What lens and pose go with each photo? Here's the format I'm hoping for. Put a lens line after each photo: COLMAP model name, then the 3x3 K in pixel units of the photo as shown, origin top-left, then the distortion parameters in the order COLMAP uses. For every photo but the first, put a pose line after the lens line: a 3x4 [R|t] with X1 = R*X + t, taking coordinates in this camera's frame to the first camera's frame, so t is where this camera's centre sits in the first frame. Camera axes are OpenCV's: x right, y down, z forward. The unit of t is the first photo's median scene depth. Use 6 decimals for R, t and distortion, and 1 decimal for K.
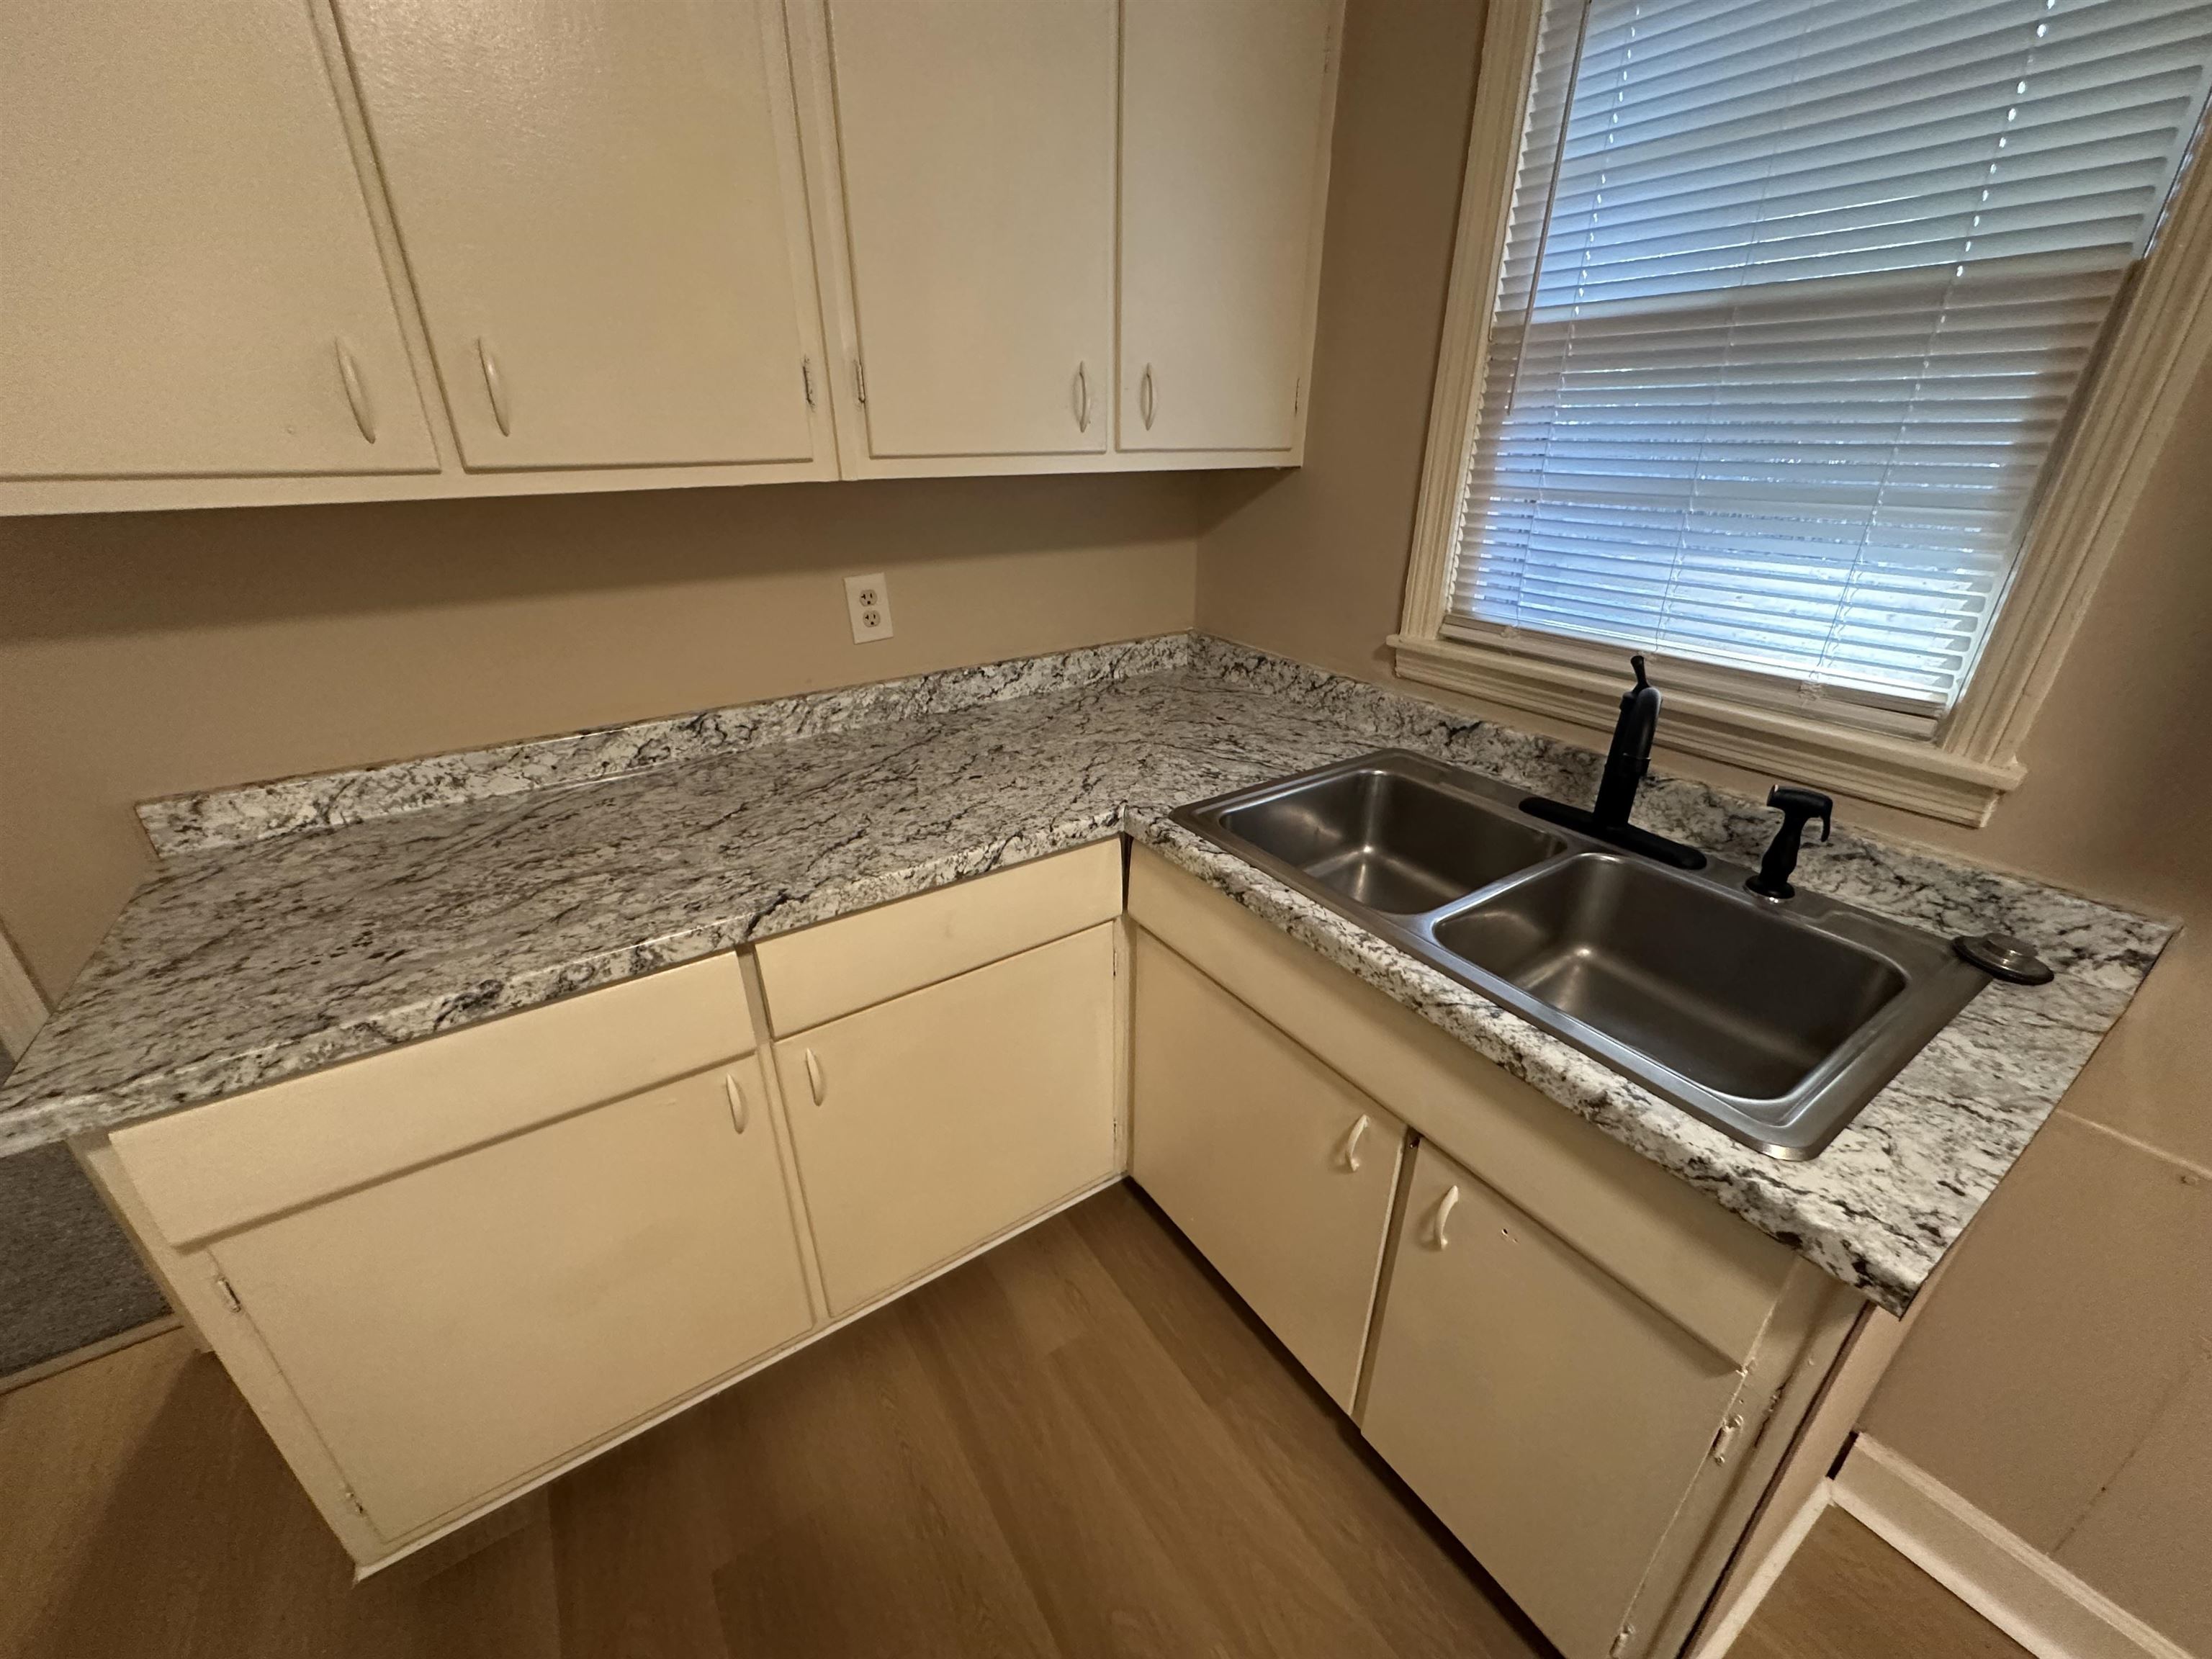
lens RADIAL K [[884.0, 0, 1104.9], [0, 884.0, 829.9], [0, 0, 1]] dist [-0.002128, 0.000735]
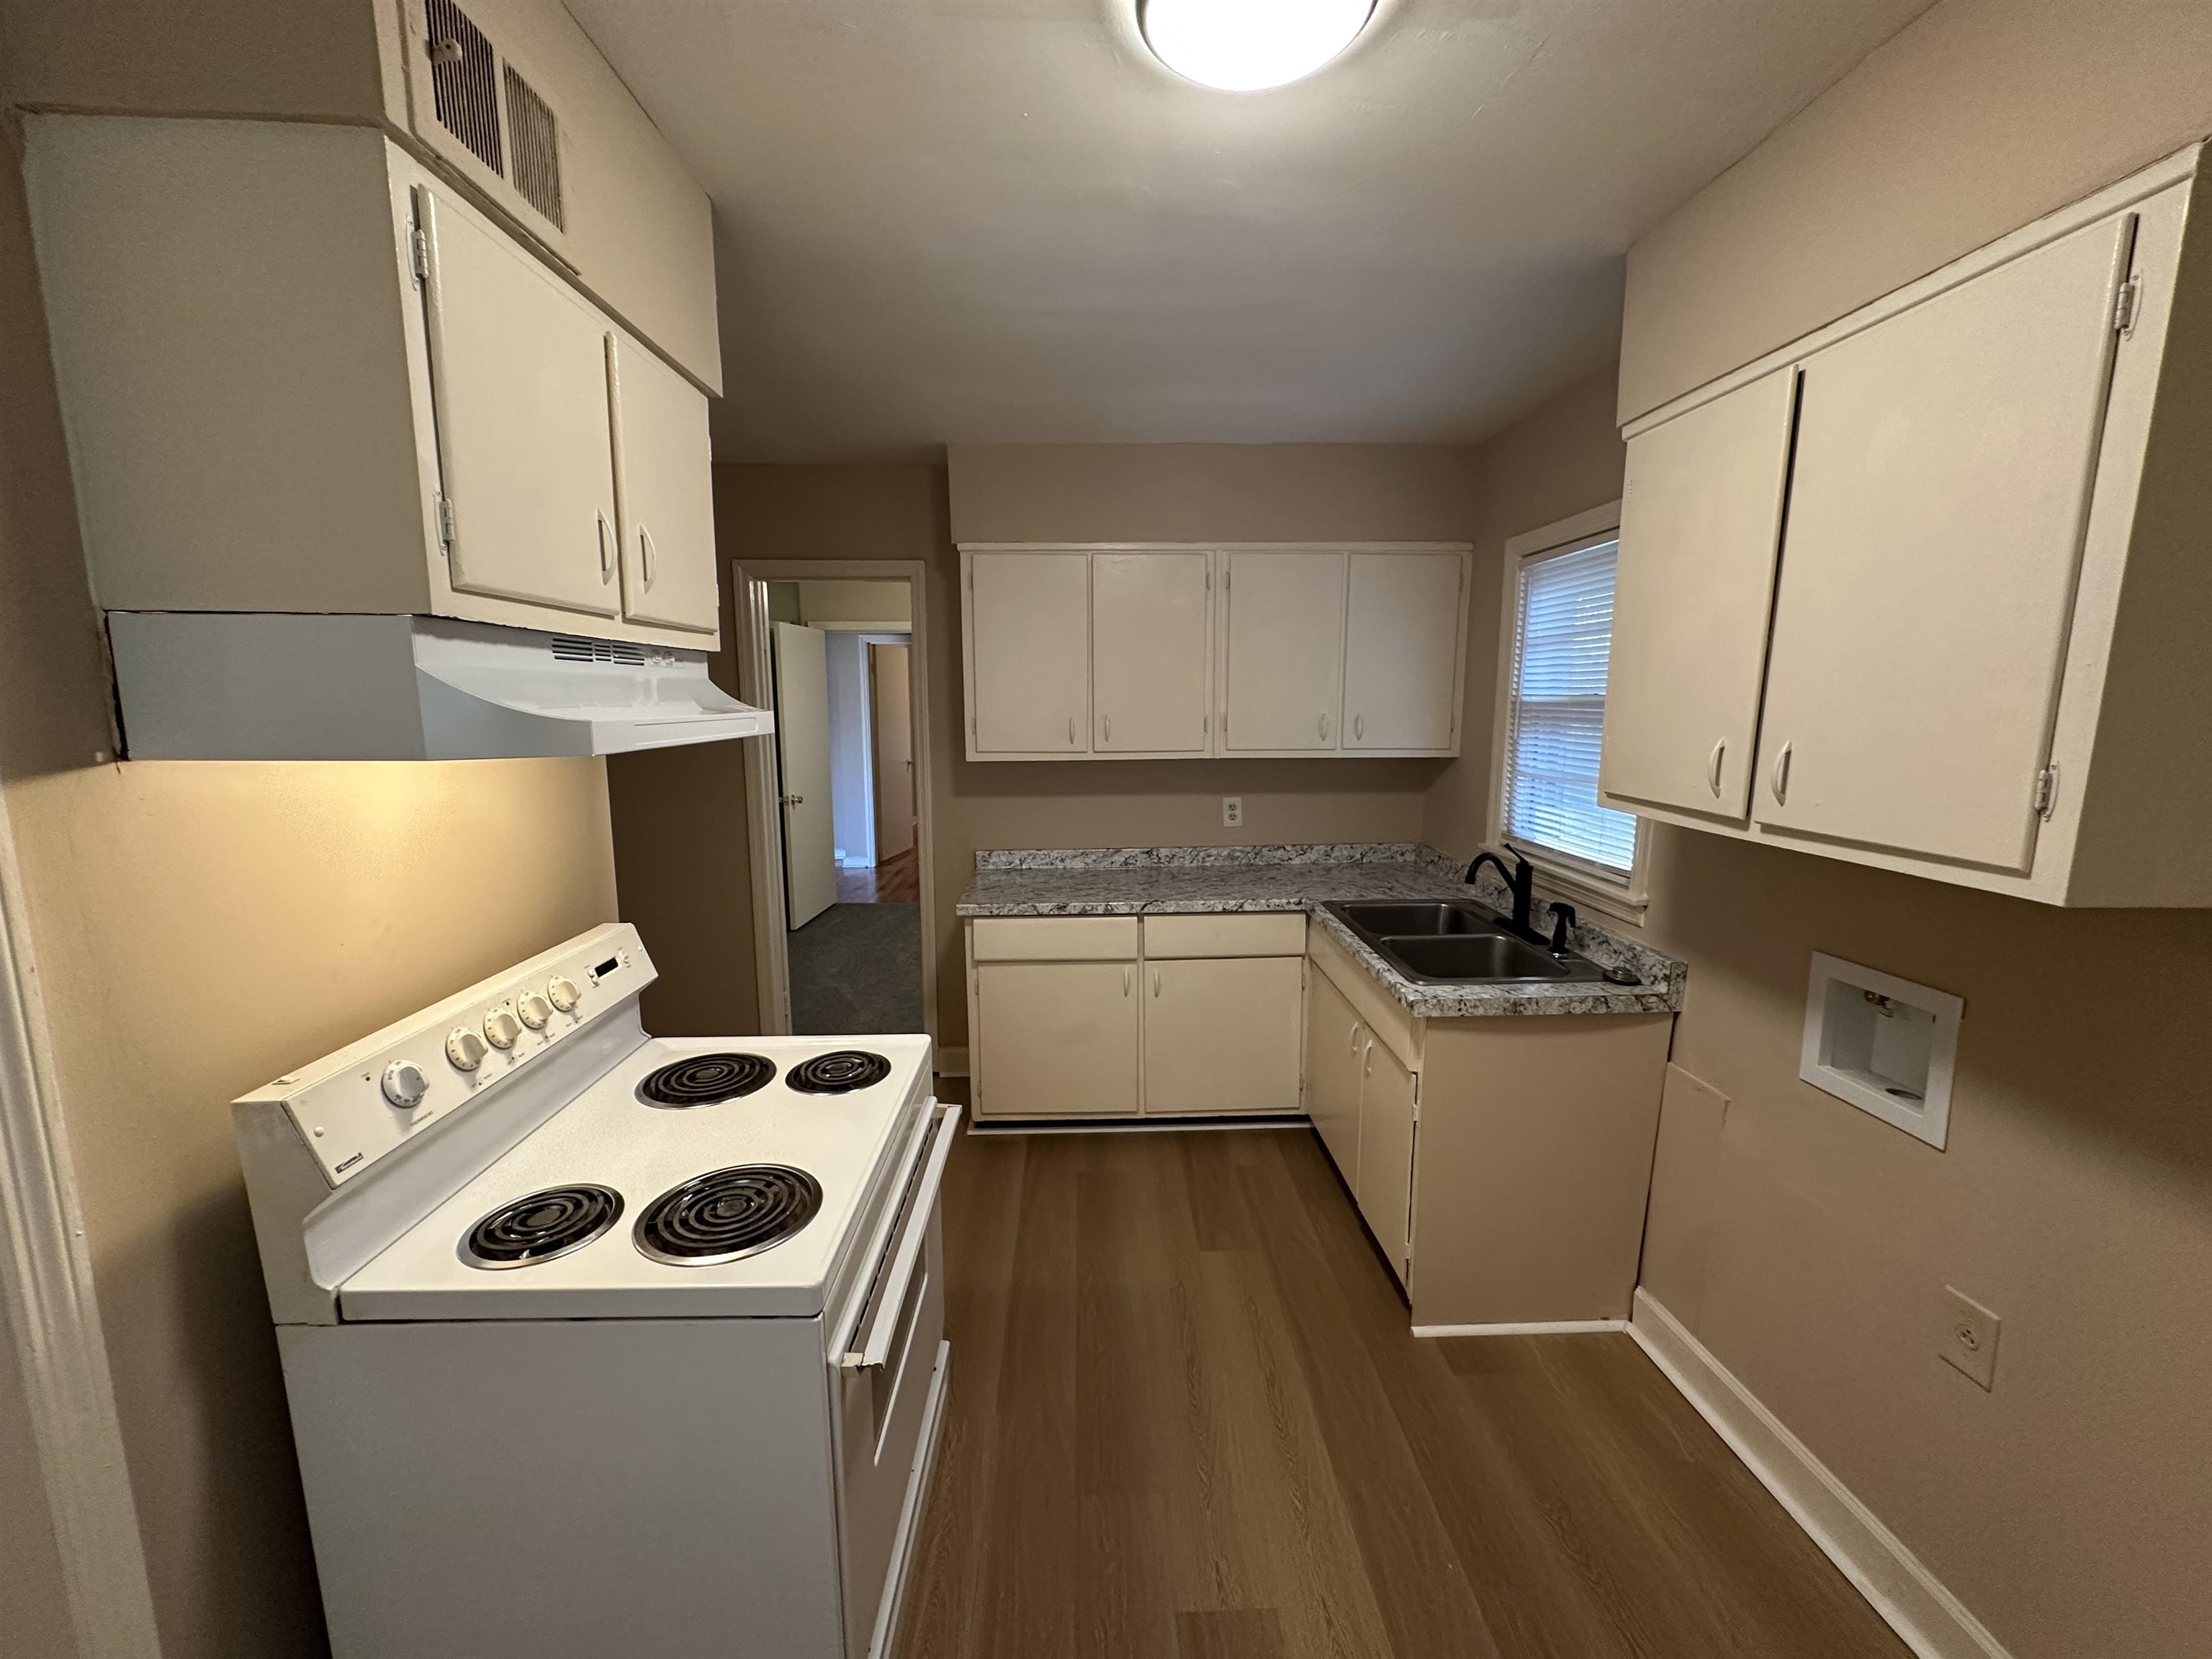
lens RADIAL K [[884.0, 0, 1104.9], [0, 884.0, 829.9], [0, 0, 1]] dist [-0.002128, 0.000735]
pose [[0.849037, 0.078067, -0.522533, 0.759036], [-0.218138, 0.952585, -0.212125, 0.401287], [0.481198, 0.294086, 0.825810, -1.164754]]
